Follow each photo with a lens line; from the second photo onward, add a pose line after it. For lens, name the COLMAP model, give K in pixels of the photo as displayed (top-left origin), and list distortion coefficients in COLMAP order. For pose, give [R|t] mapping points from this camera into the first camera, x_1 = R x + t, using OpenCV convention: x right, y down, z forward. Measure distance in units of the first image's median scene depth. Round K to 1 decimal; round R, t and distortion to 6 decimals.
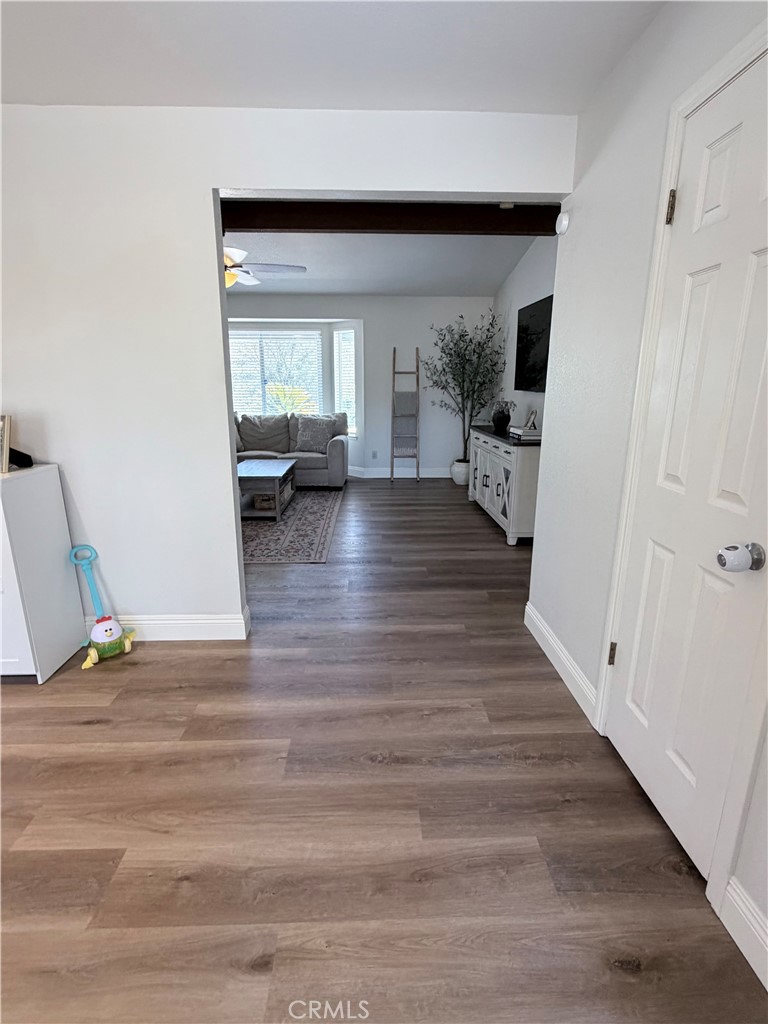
lens RADIAL K [[508.9, 0, 384.0], [0, 508.9, 512.0], [0, 0, 1]] dist [-0.000866, -0.000212]
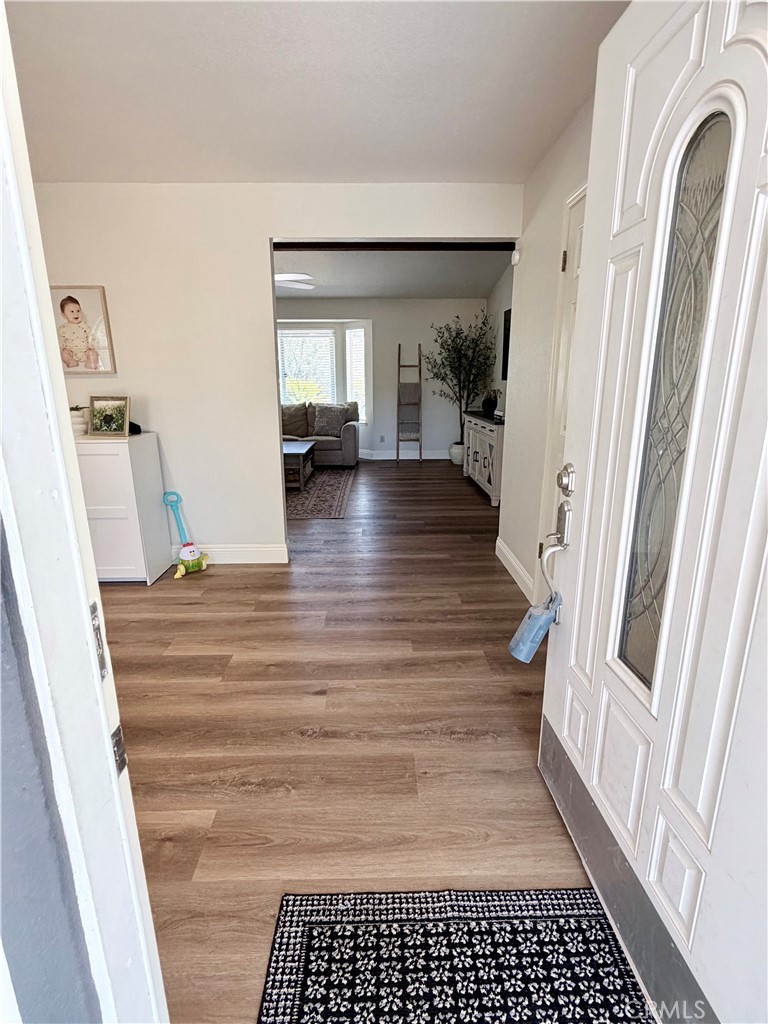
lens RADIAL K [[508.9, 0, 384.0], [0, 508.9, 512.0], [0, 0, 1]] dist [-0.000866, -0.000212]
pose [[0.999884, -0.002842, -0.014990, 0.004384], [0.002992, 0.999945, 0.010028, 0.086127], [0.014960, -0.010072, 0.999837, -0.298462]]
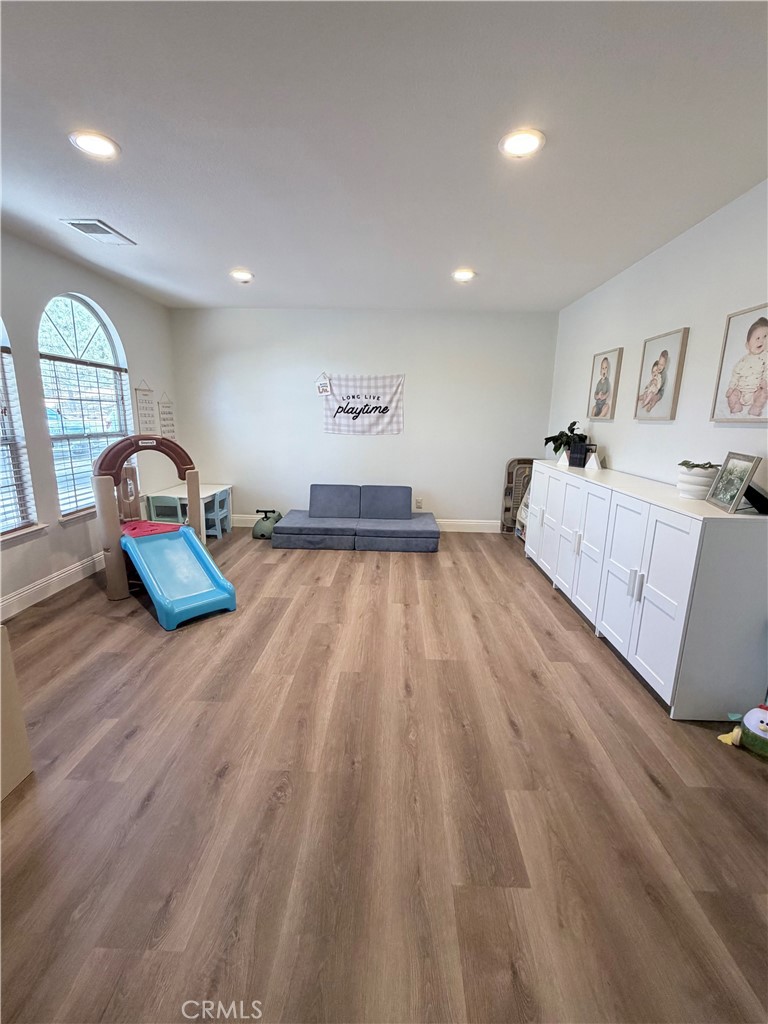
lens RADIAL K [[441.7, 0, 384.0], [0, 441.7, 512.0], [0, 0, 1]] dist [0.000431, 0.000002]
pose [[-0.058707, 0.211136, -0.975692, 0.088297], [-0.266483, 0.938596, 0.219143, -0.060685], [0.962050, 0.272871, 0.001162, 0.246778]]
